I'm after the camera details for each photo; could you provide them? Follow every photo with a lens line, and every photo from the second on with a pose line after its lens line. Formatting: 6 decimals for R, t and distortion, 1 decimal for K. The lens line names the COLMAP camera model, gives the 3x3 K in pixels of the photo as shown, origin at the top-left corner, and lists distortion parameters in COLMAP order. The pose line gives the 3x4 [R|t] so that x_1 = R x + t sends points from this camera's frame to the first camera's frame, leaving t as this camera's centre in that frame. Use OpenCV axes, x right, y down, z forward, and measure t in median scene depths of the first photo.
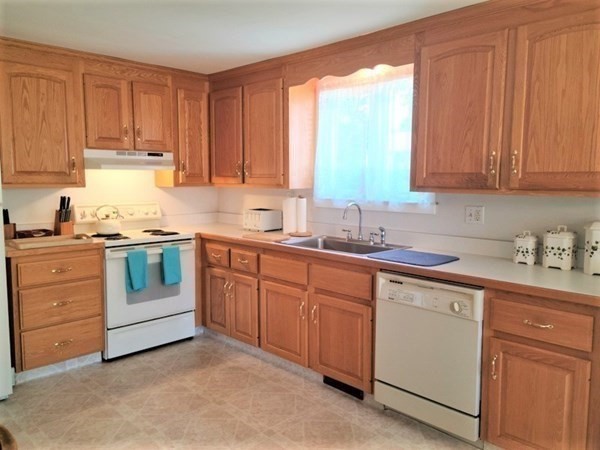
lens RADIAL K [[472.8, 0, 300.8], [0, 472.8, 222.5], [0, 0, 1]] dist [0.097690, -0.089284]
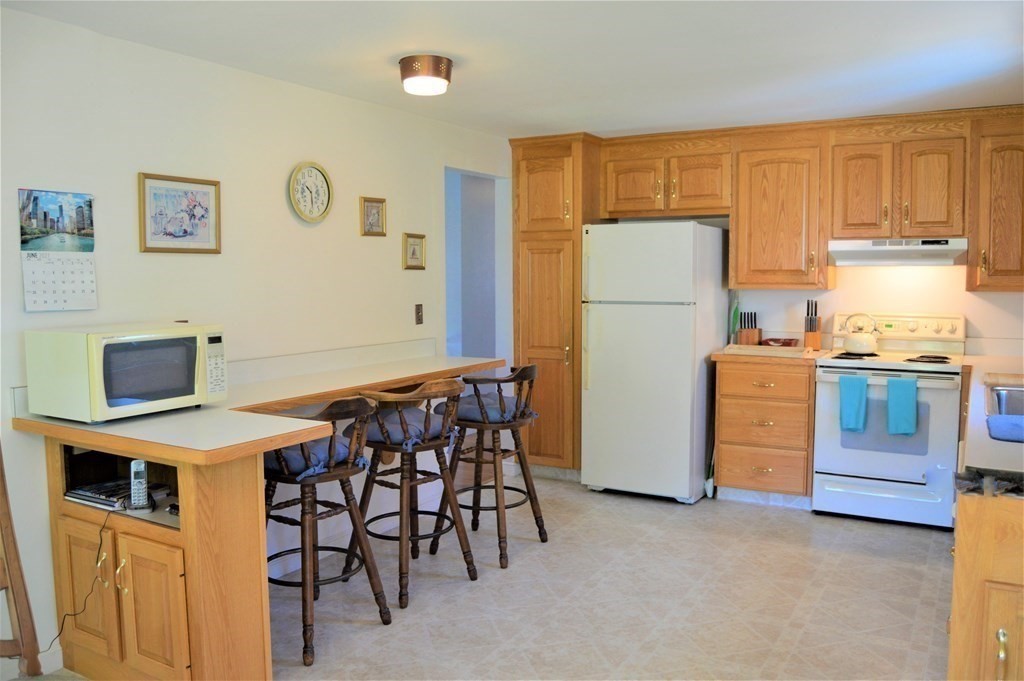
lens RADIAL K [[826.6, 0, 511.4], [0, 826.6, 343.3], [0, 0, 1]] dist [-0.098966, 0.002187]
pose [[0.246848, 0.075081, -0.966141, 0.729958], [-0.086142, 0.994747, 0.055295, -0.014775], [0.965218, 0.069575, 0.252019, 0.179114]]
